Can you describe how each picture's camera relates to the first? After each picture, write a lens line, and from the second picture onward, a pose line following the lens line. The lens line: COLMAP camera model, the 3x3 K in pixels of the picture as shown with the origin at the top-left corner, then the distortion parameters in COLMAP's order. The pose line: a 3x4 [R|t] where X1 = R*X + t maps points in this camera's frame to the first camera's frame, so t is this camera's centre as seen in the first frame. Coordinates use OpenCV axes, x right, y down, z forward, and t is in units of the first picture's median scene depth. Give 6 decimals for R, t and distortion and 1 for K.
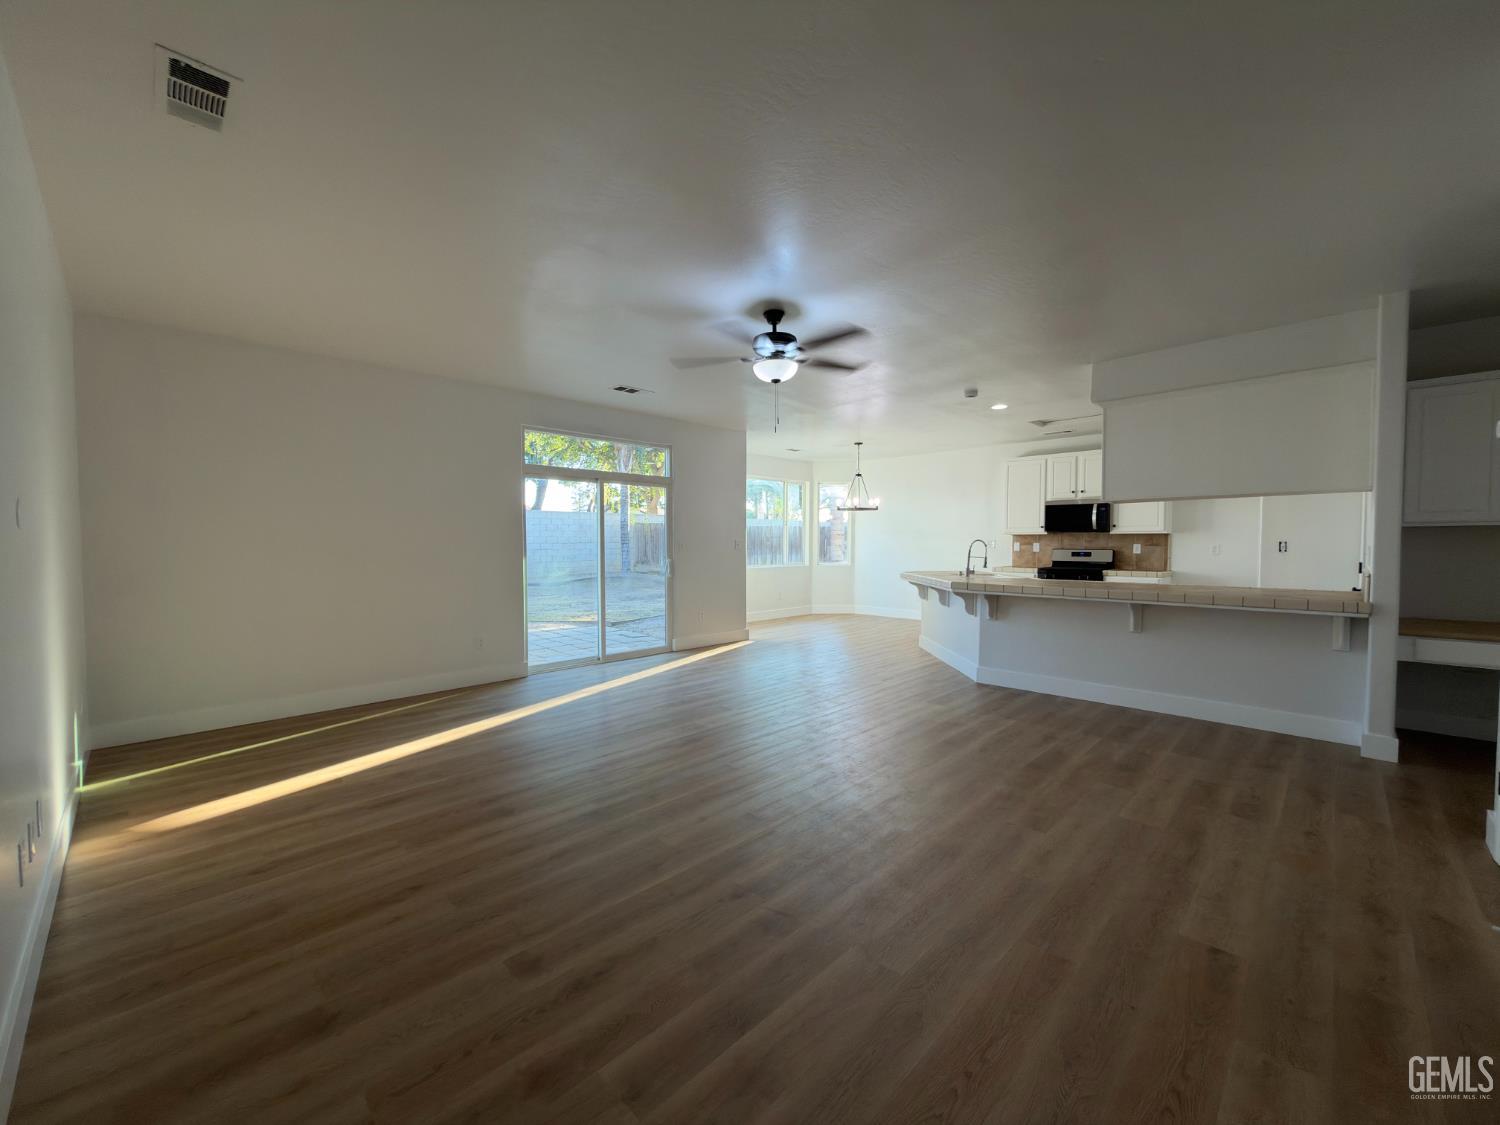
lens RADIAL K [[601.1, 0, 749.5], [0, 601.1, 560.1], [0, 0, 1]] dist [0.001649, 0.000658]
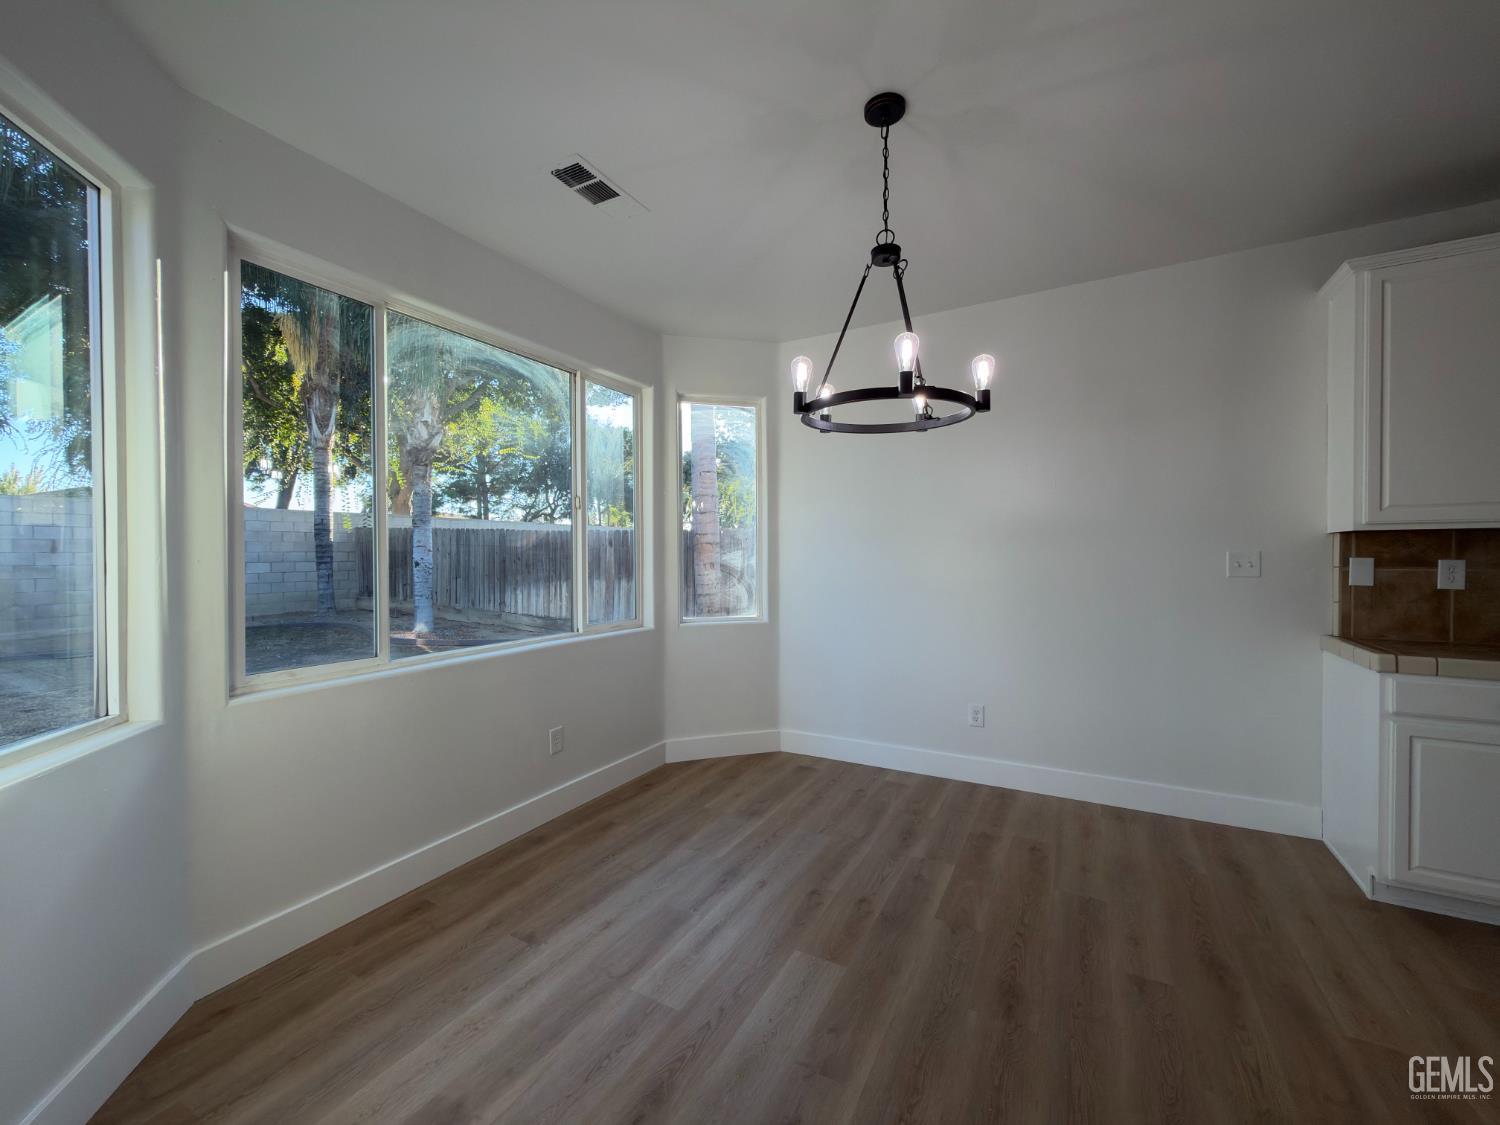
lens RADIAL K [[601.1, 0, 753.3], [0, 601.1, 562.9], [0, 0, 1]] dist [0.001649, 0.000658]
pose [[0.963678, -0.010359, 0.266866, 0.079894], [0.015317, 0.999746, -0.016504, -0.028133], [-0.266628, 0.019992, 0.963592, 0.844028]]
